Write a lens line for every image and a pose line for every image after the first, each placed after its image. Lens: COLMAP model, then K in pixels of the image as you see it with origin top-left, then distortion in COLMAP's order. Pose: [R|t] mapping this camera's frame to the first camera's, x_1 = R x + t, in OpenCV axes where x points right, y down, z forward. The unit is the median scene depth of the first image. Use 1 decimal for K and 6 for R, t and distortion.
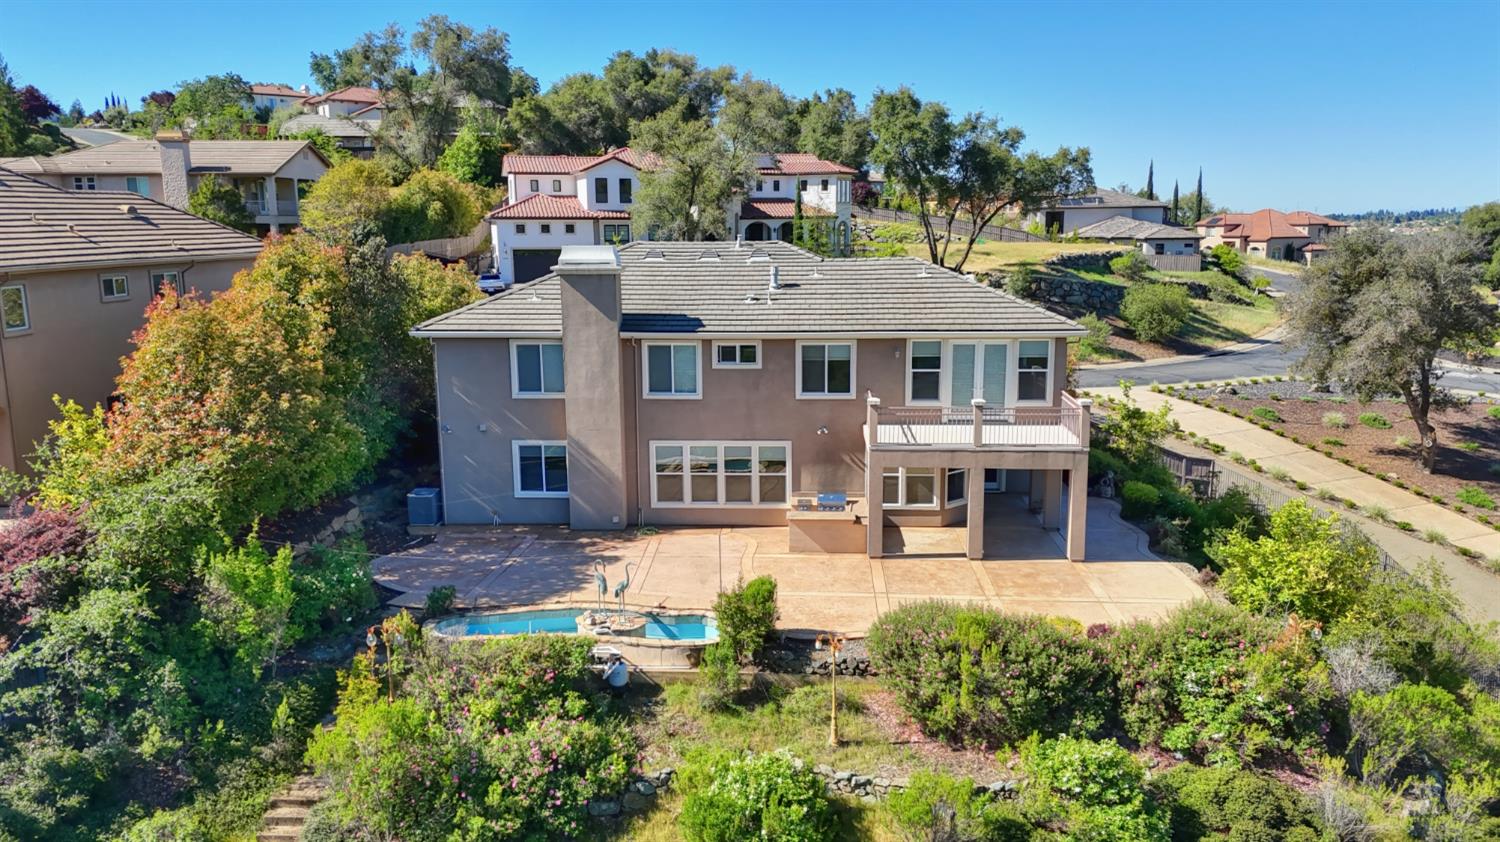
lens RADIAL K [[1049.1, 0, 750.0], [0, 1049.1, 421.0], [0, 0, 1]] dist [0.106534, -0.149066]
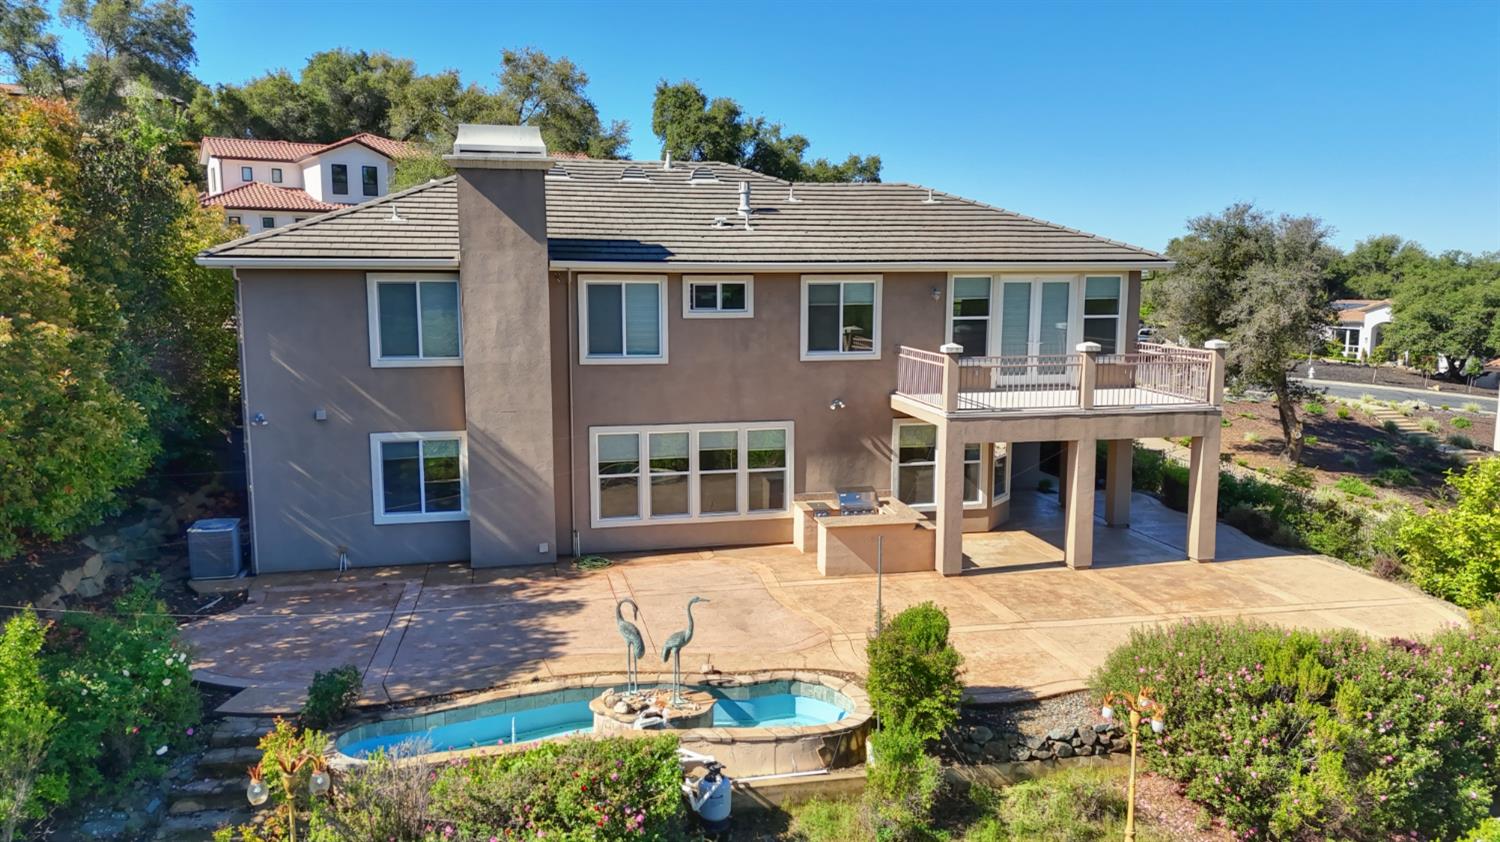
lens RADIAL K [[1079.0, 0, 750.0], [0, 1079.0, 421.0], [0, 0, 1]] dist [0.063958, -0.040637]
pose [[0.964370, -0.029174, 0.262944, -0.181914], [0.040782, 0.998415, -0.038795, 0.046537], [-0.261395, 0.048136, 0.964031, 0.314120]]
